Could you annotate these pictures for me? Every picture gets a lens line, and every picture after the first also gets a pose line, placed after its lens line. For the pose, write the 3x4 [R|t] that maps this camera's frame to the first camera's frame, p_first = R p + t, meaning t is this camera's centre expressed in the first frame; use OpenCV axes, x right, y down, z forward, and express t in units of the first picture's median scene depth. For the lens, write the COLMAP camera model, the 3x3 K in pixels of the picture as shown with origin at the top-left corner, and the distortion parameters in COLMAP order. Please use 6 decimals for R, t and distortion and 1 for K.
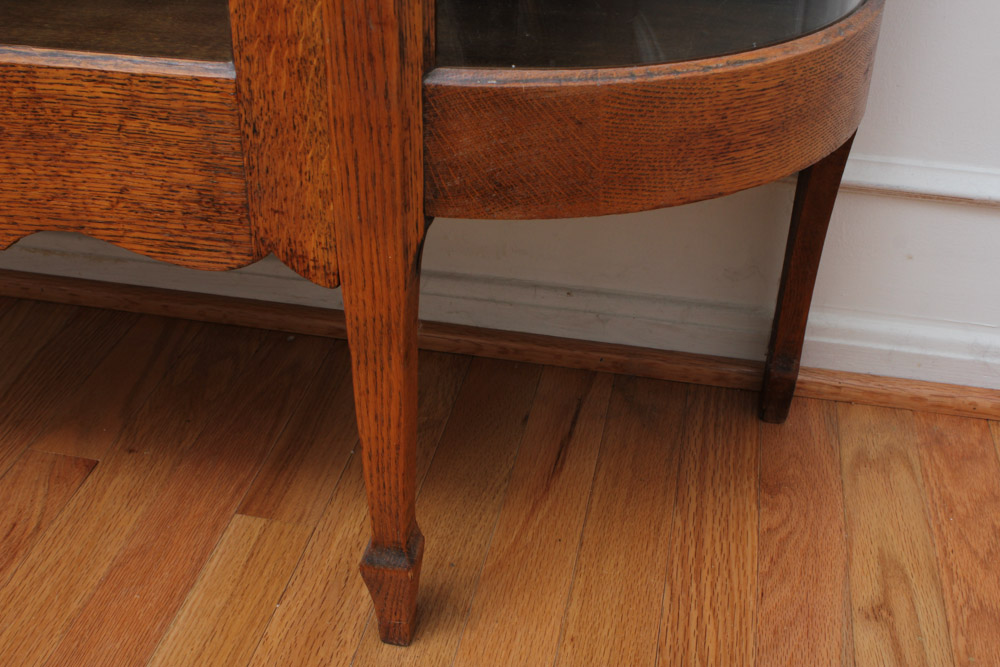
lens RADIAL K [[1172.1, 0, 491.4], [0, 1172.1, 337.5], [0, 0, 1]] dist [-0.096888, 0.000000]
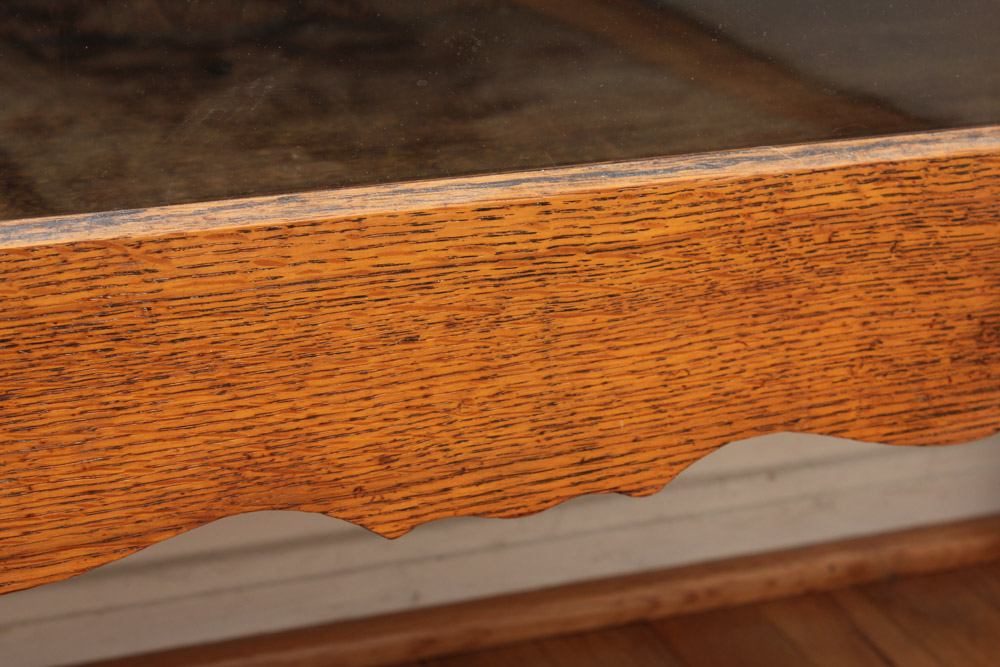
lens RADIAL K [[2342.2, 0, 502.8], [0, 2342.2, 327.8], [0, 0, 1]] dist [0.087020, 0.000000]
pose [[0.846755, -0.201300, 0.492427, -1.165362], [0.277144, 0.957031, -0.085337, -0.082421], [-0.454090, 0.208733, 0.866160, -0.053232]]
